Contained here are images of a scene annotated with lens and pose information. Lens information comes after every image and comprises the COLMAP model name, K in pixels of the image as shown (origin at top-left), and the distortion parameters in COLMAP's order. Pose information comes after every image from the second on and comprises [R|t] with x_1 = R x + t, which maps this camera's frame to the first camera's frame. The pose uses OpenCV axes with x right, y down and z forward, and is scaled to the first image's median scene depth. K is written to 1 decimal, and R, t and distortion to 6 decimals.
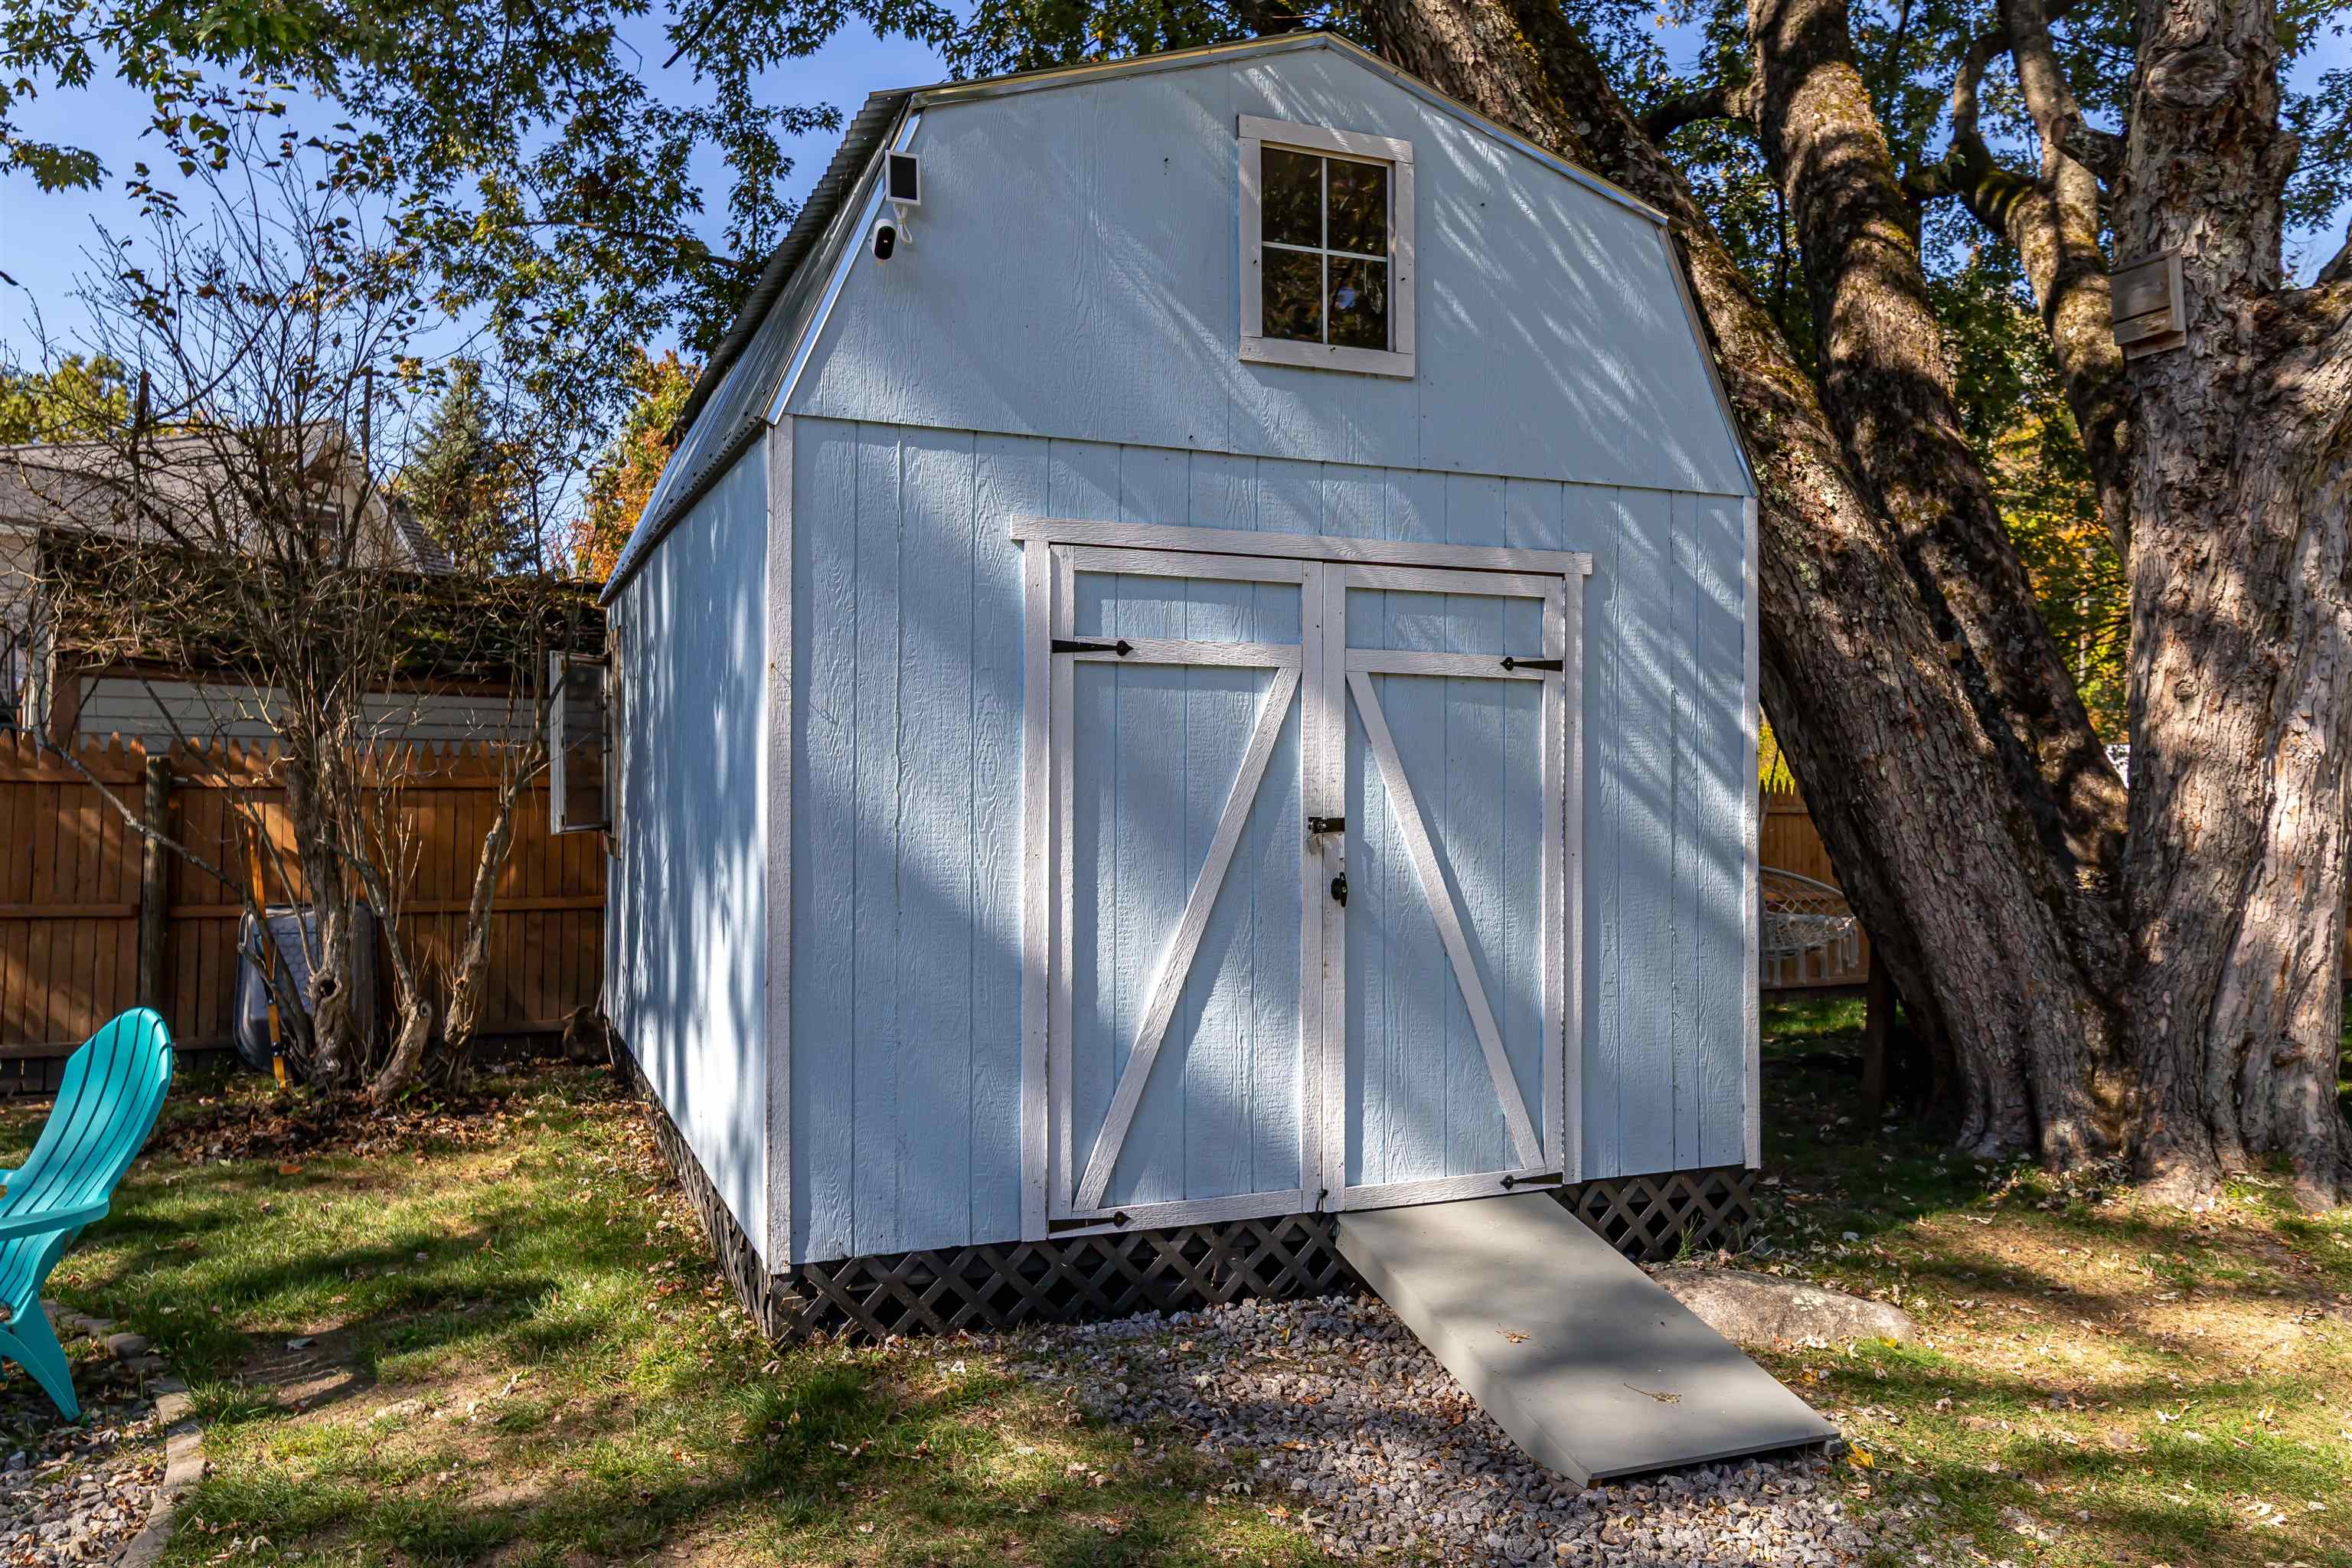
lens RADIAL K [[1672.5, 0, 1169.7], [0, 1672.5, 765.6], [0, 0, 1]] dist [0.000770, 0.002456]
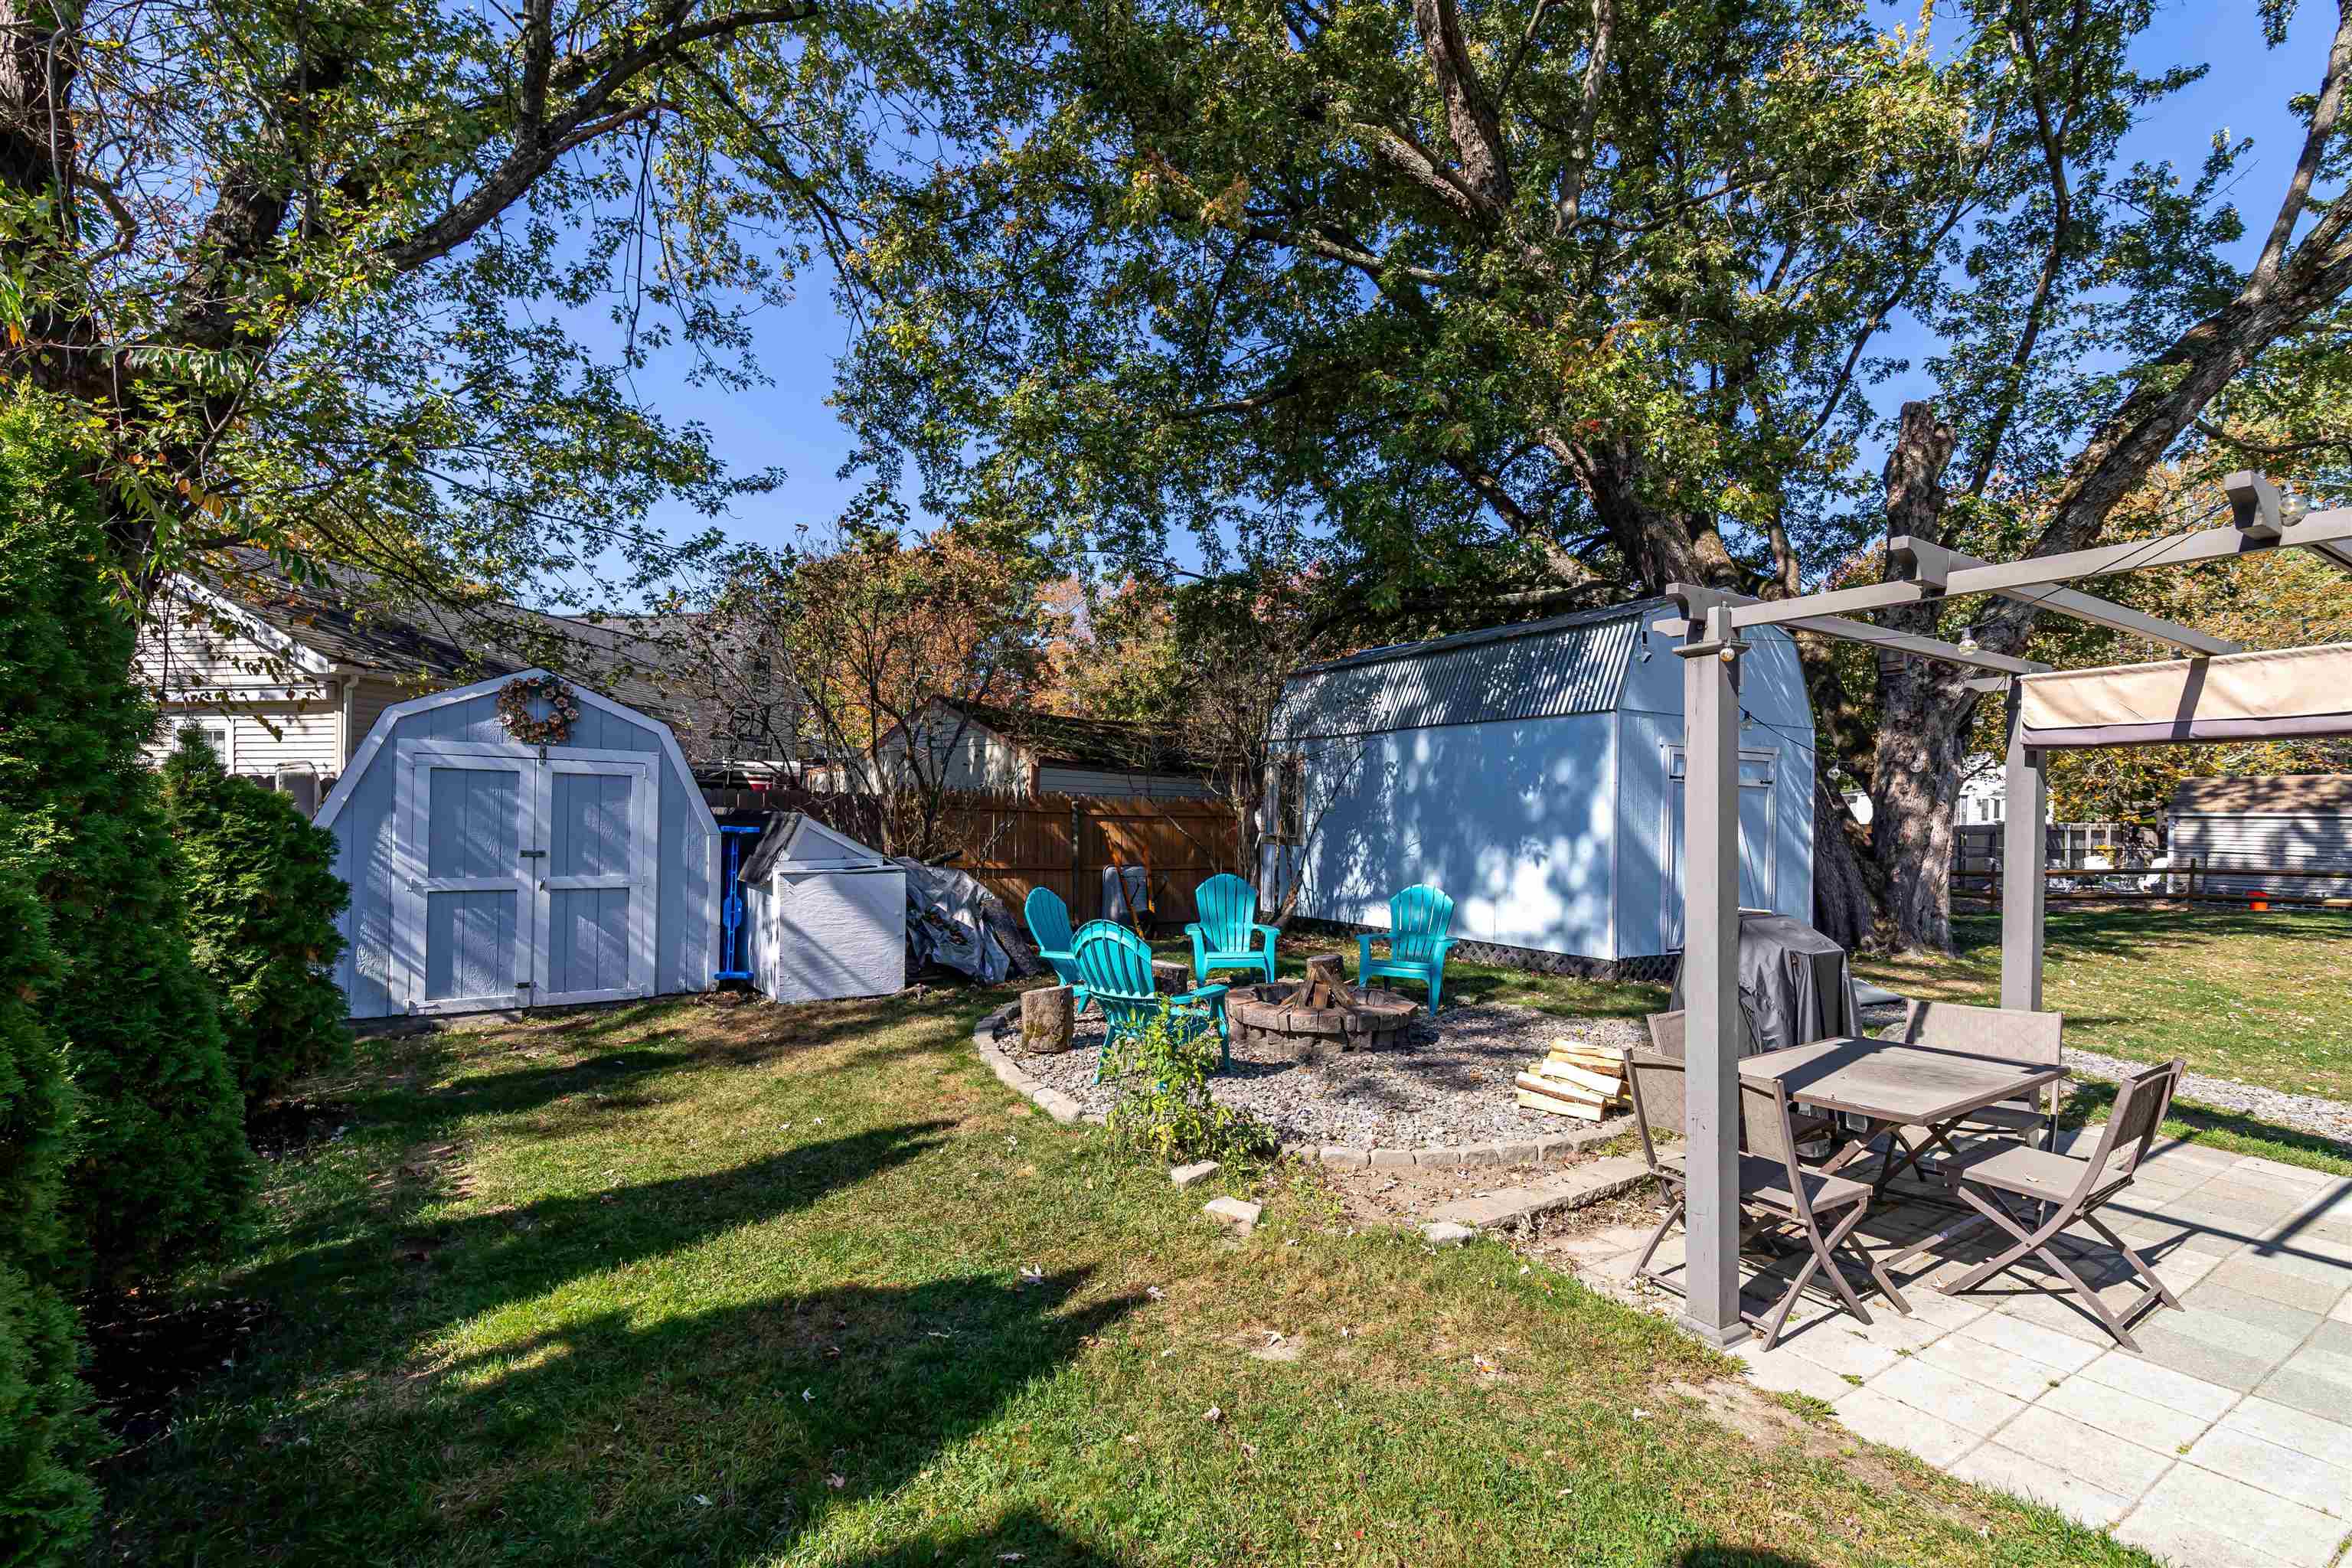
lens RADIAL K [[1019.7, 0, 1168.5], [0, 1019.7, 818.5], [0, 0, 1]] dist [0.001324, 0.000293]
pose [[0.990787, 0.010693, 0.135004, -1.216283], [-0.012114, 0.999880, 0.009706, 0.004401], [-0.134884, -0.011252, 0.990797, -0.802261]]
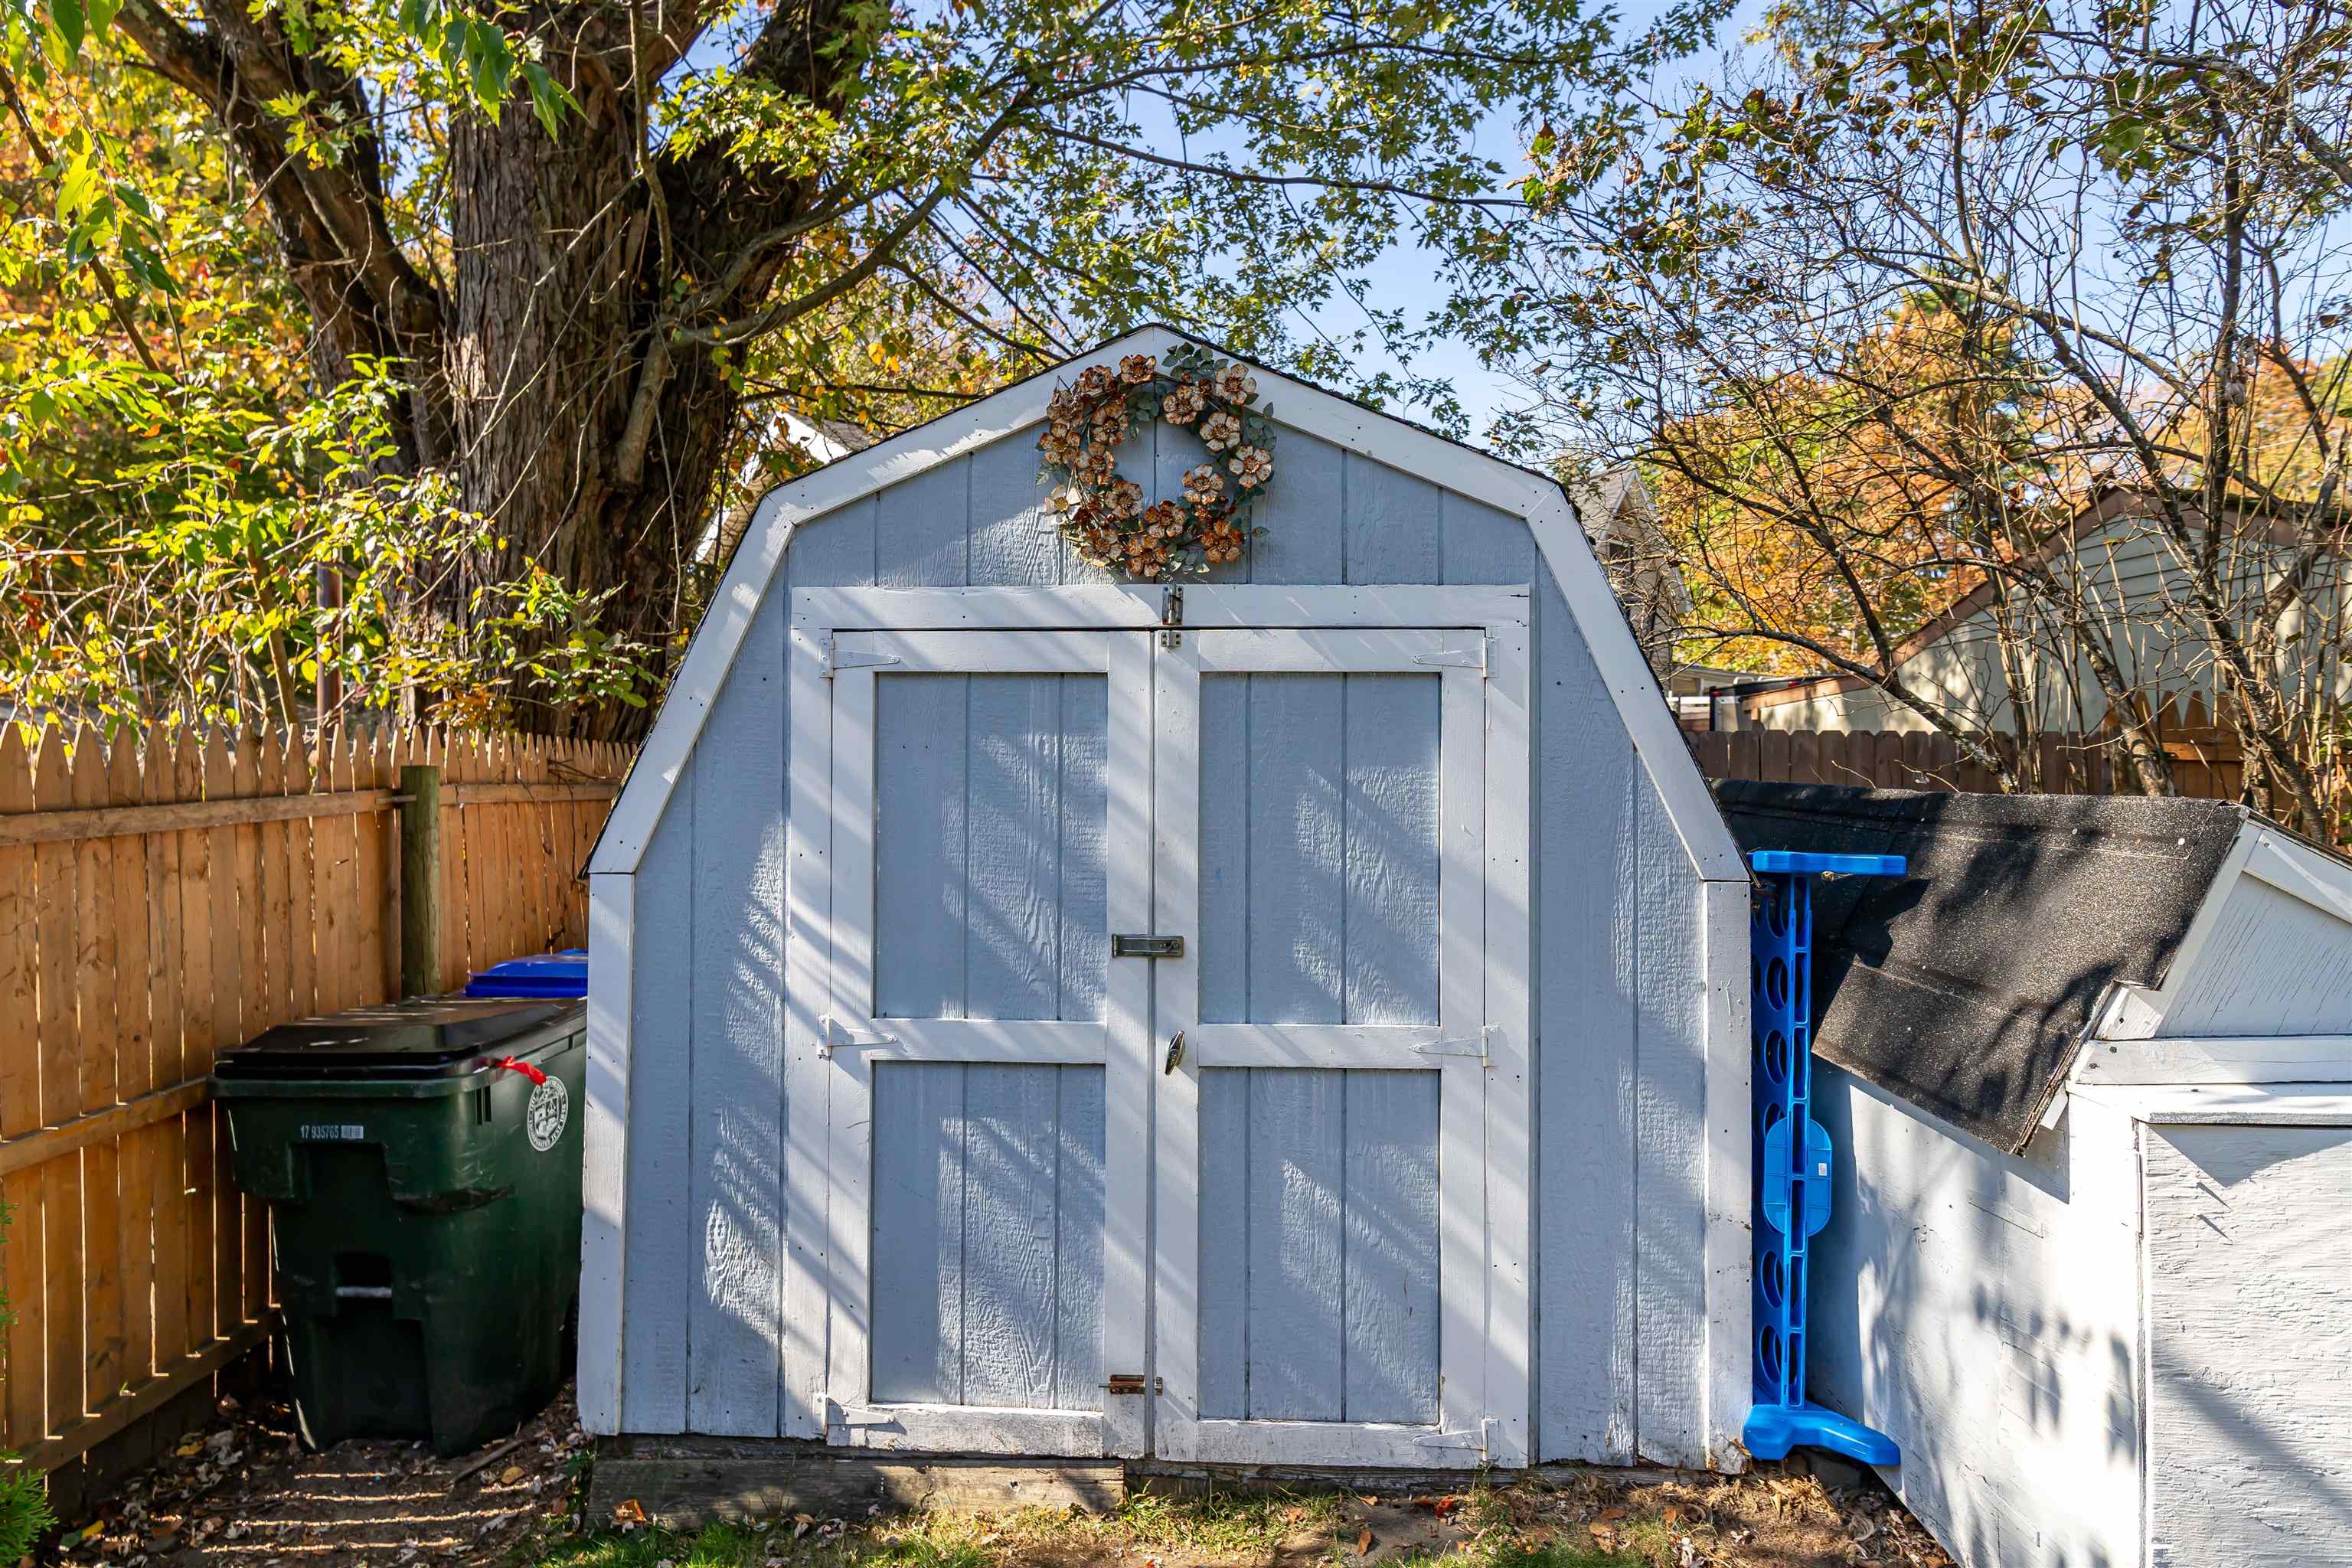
lens RADIAL K [[1241.0, 0, 1176.0], [0, 1241.0, 784.0], [0, 0, 1]] dist [-0.003018, -0.000444]
pose [[0.846529, -0.005361, -0.532315, -1.641771], [0.010691, 0.999919, 0.006932, 0.006869], [0.532235, -0.011559, 0.846518, 0.367464]]
